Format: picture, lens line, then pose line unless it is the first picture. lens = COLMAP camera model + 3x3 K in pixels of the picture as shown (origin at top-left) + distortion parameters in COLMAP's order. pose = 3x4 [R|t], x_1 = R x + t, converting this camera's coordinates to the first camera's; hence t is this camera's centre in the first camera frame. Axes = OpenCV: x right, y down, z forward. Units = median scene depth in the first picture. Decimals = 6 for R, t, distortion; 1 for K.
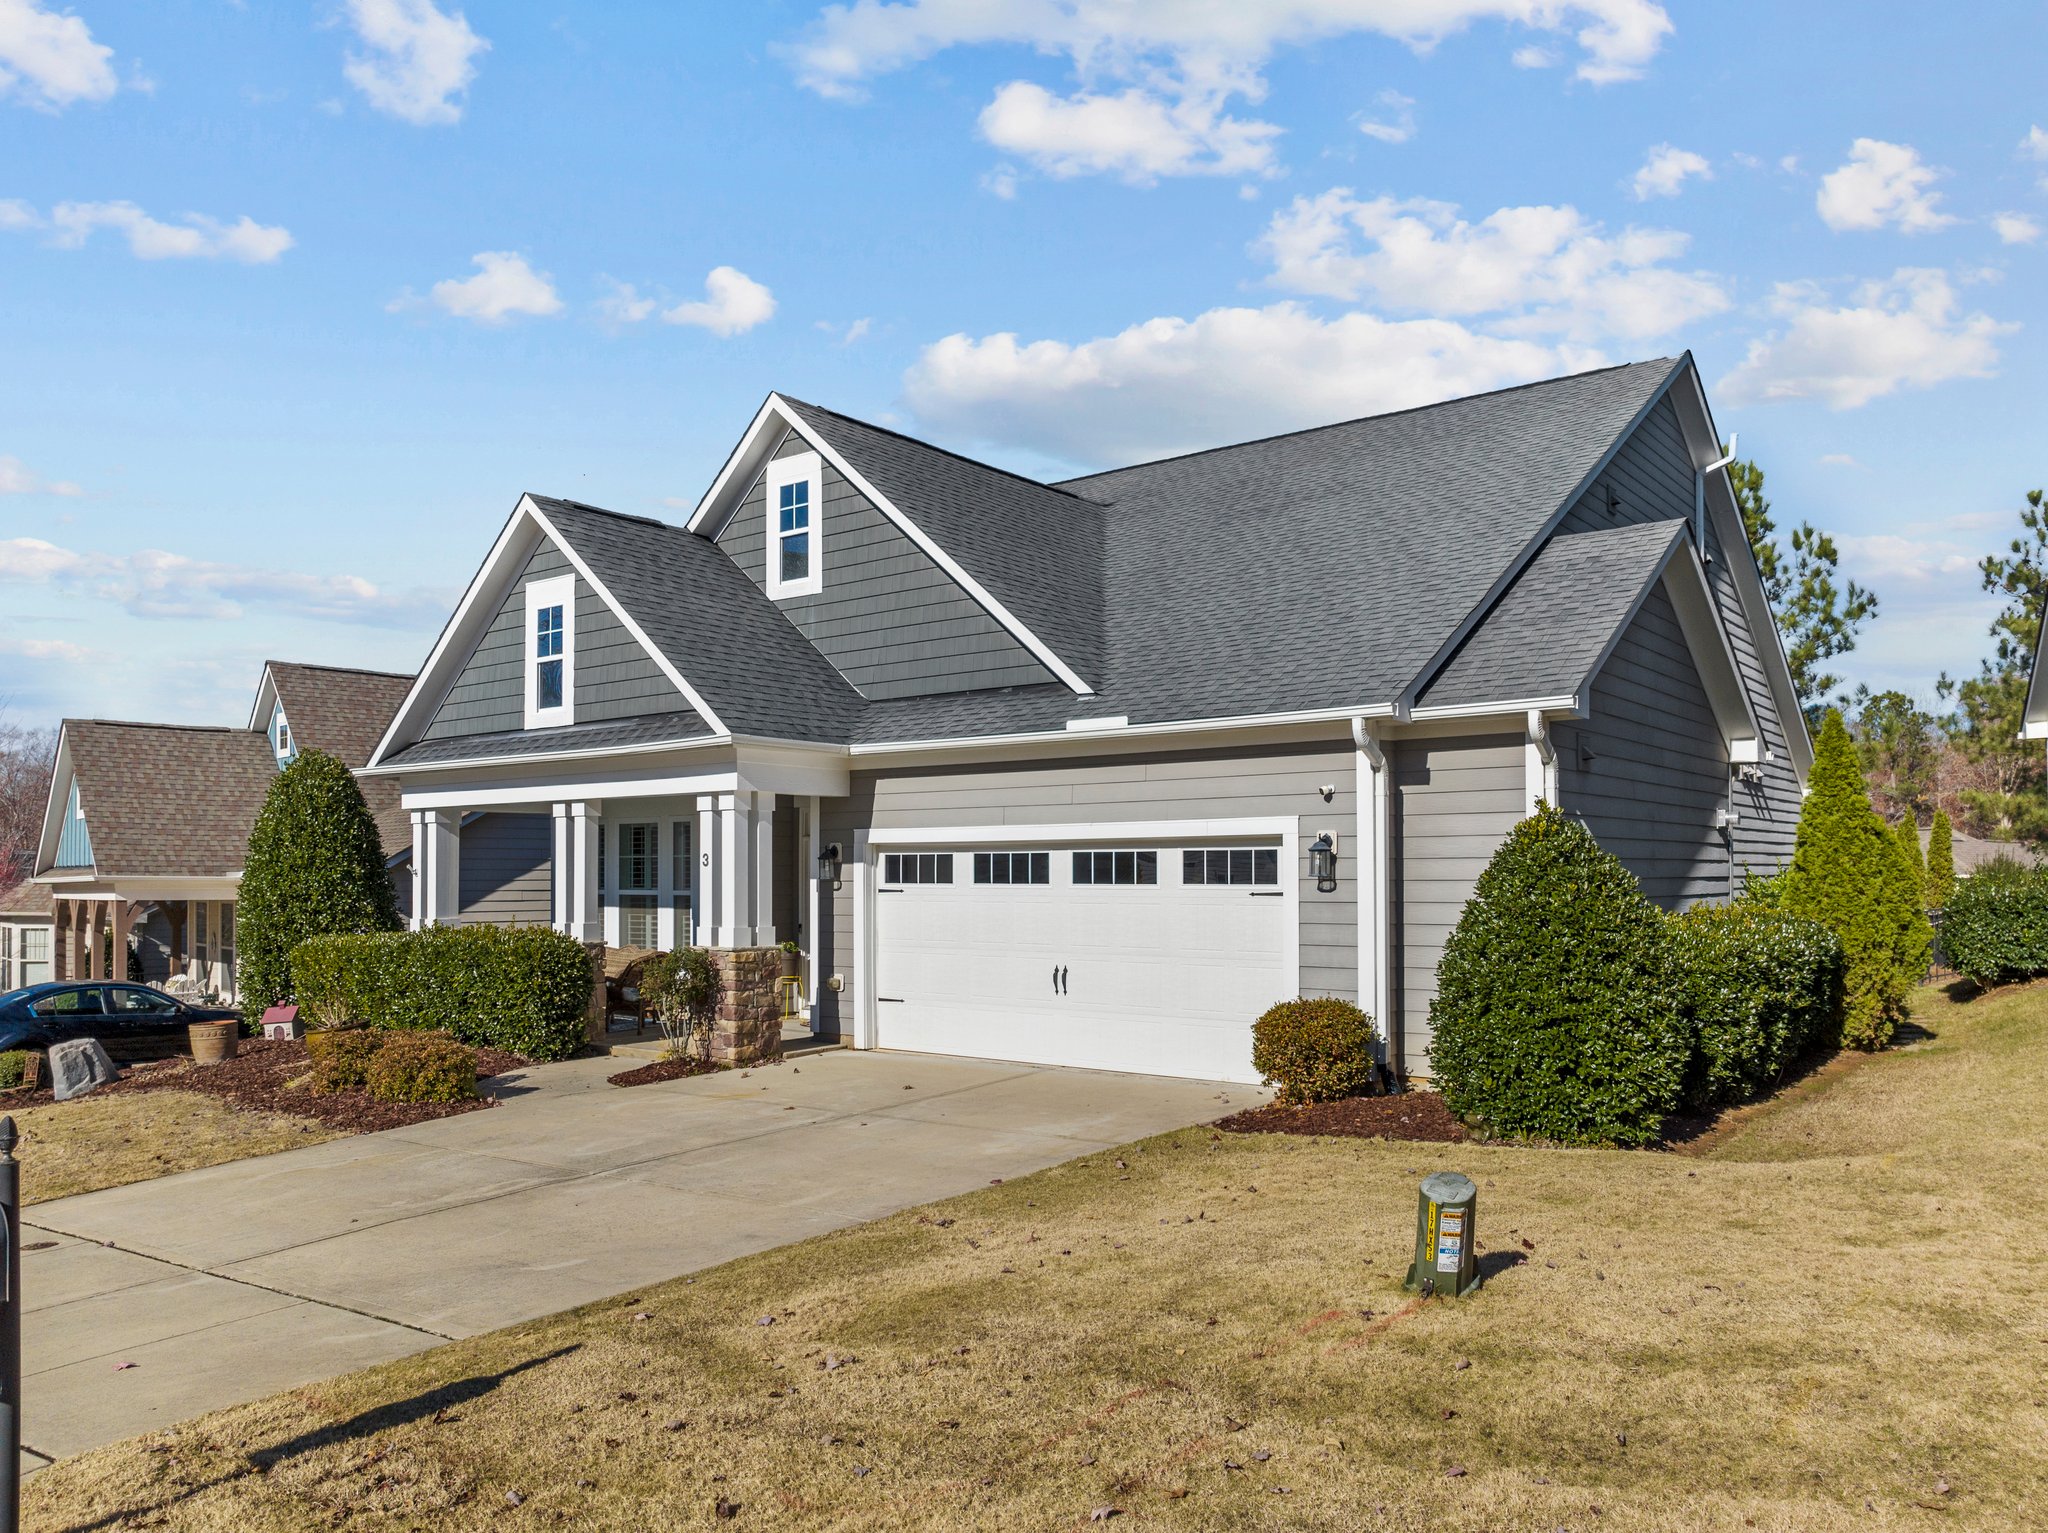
lens RADIAL K [[1479.1, 0, 1021.4], [0, 1479.1, 838.8], [0, 0, 1]] dist [-0.044257, 0.022140]
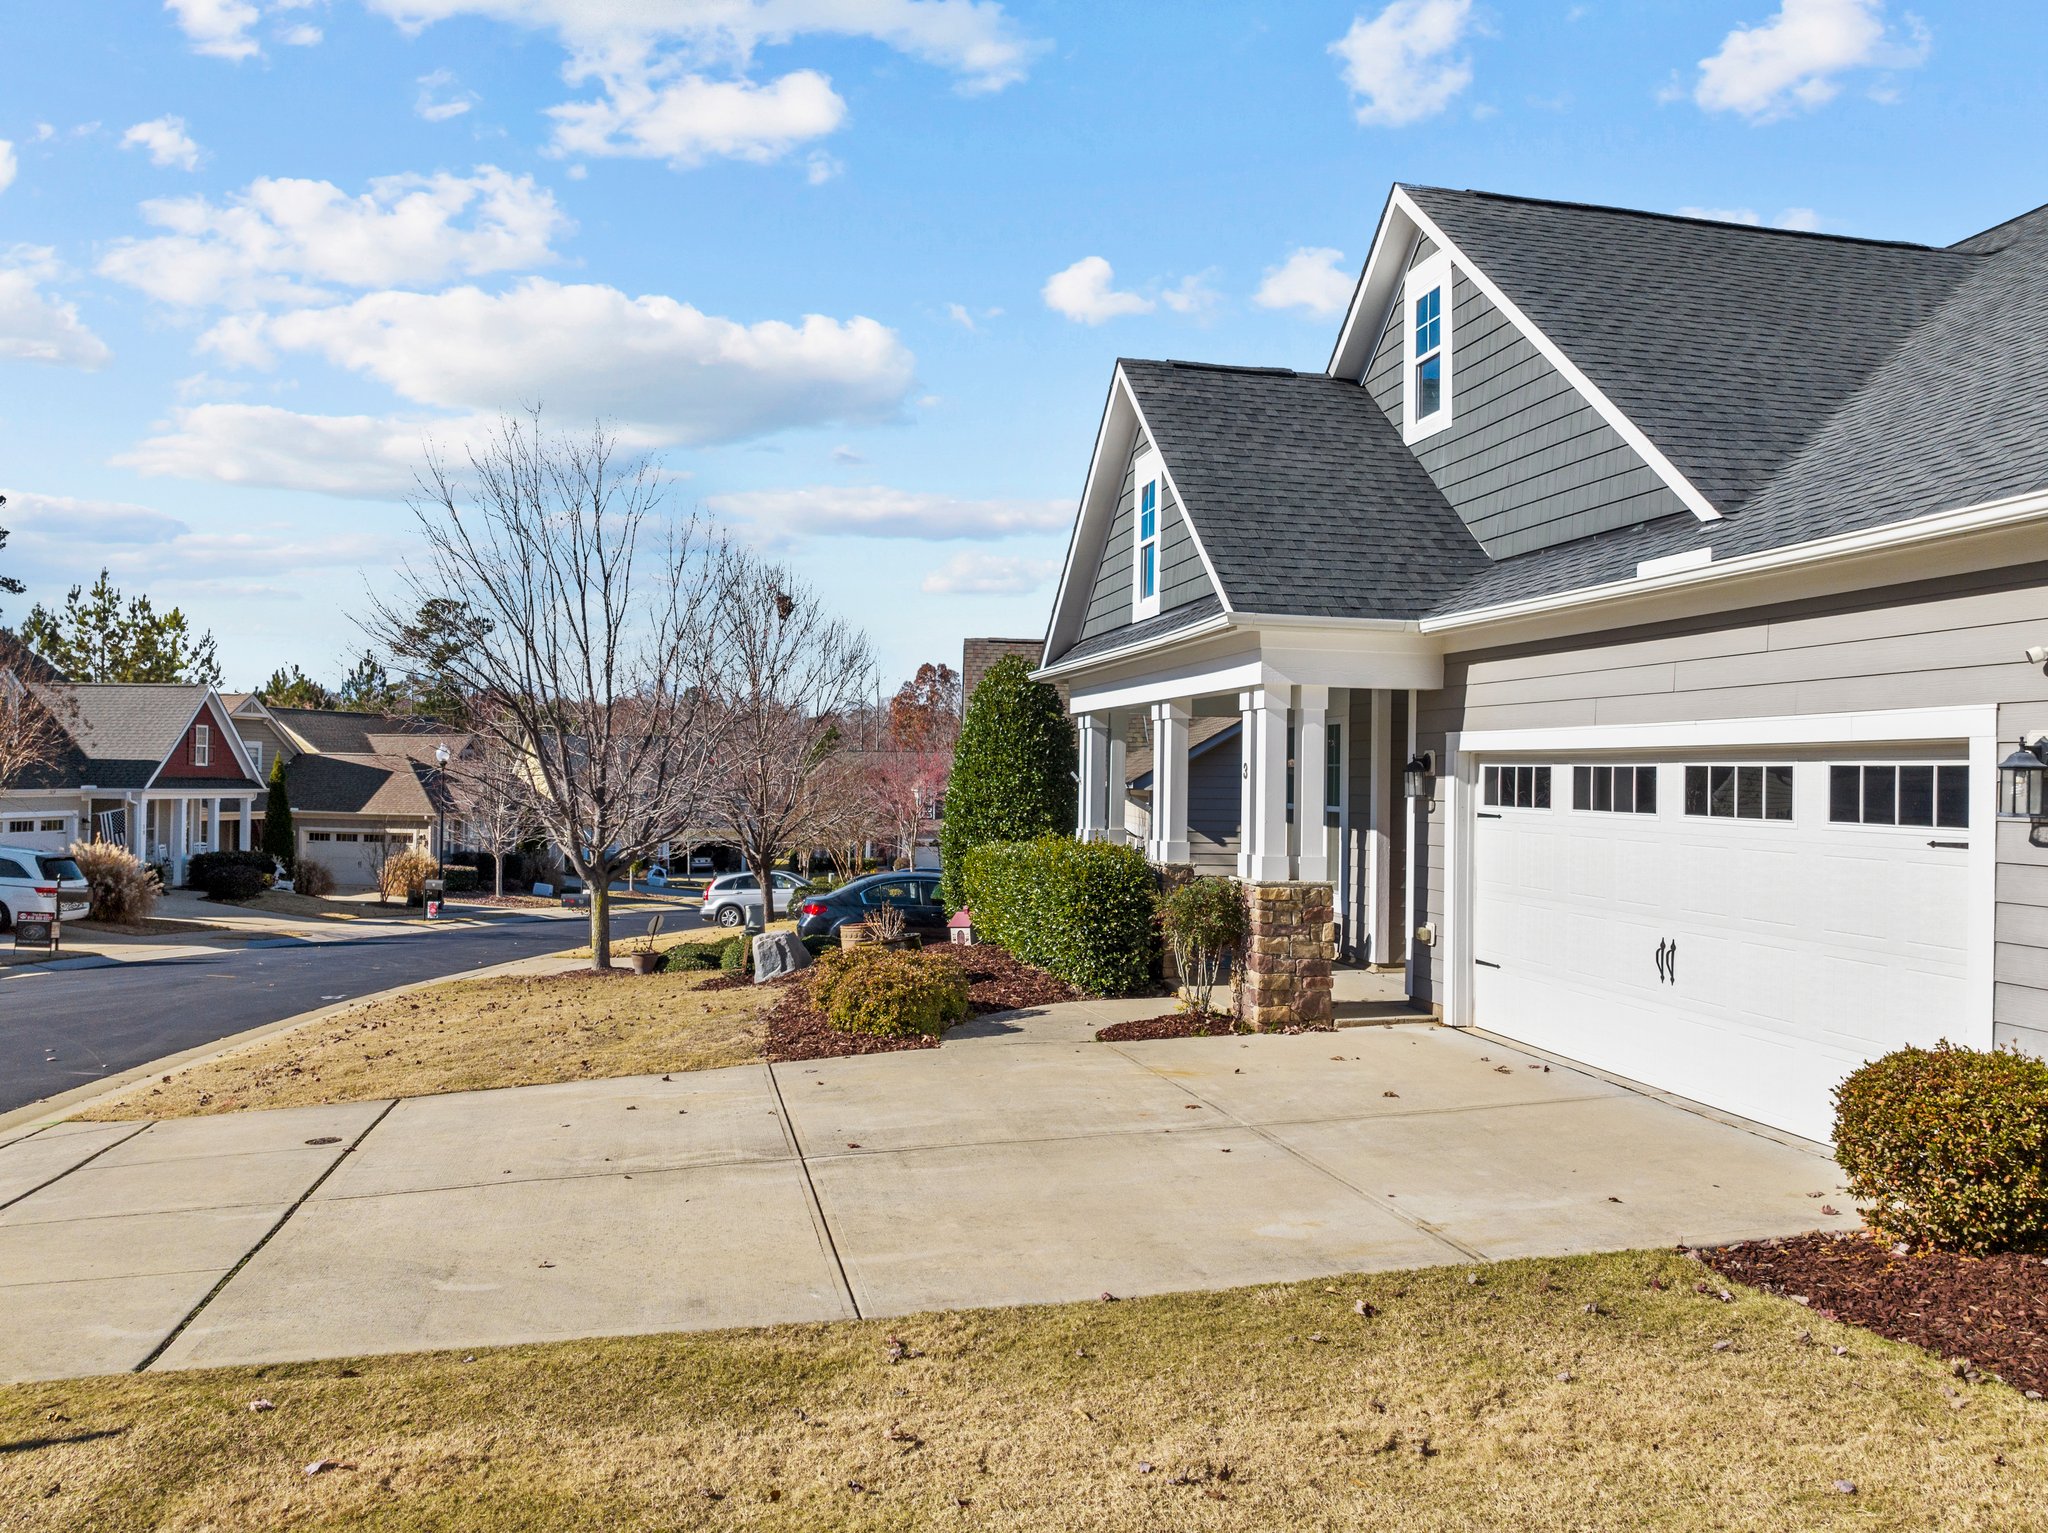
lens RADIAL K [[1479.1, 0, 1023.0], [0, 1479.1, 751.5], [0, 0, 1]] dist [-0.044257, 0.022140]
pose [[0.769670, 0.003425, -0.638433, 0.203818], [-0.000310, 0.999987, 0.004991, -0.000303], [0.638442, -0.003644, 0.769661, 0.289401]]
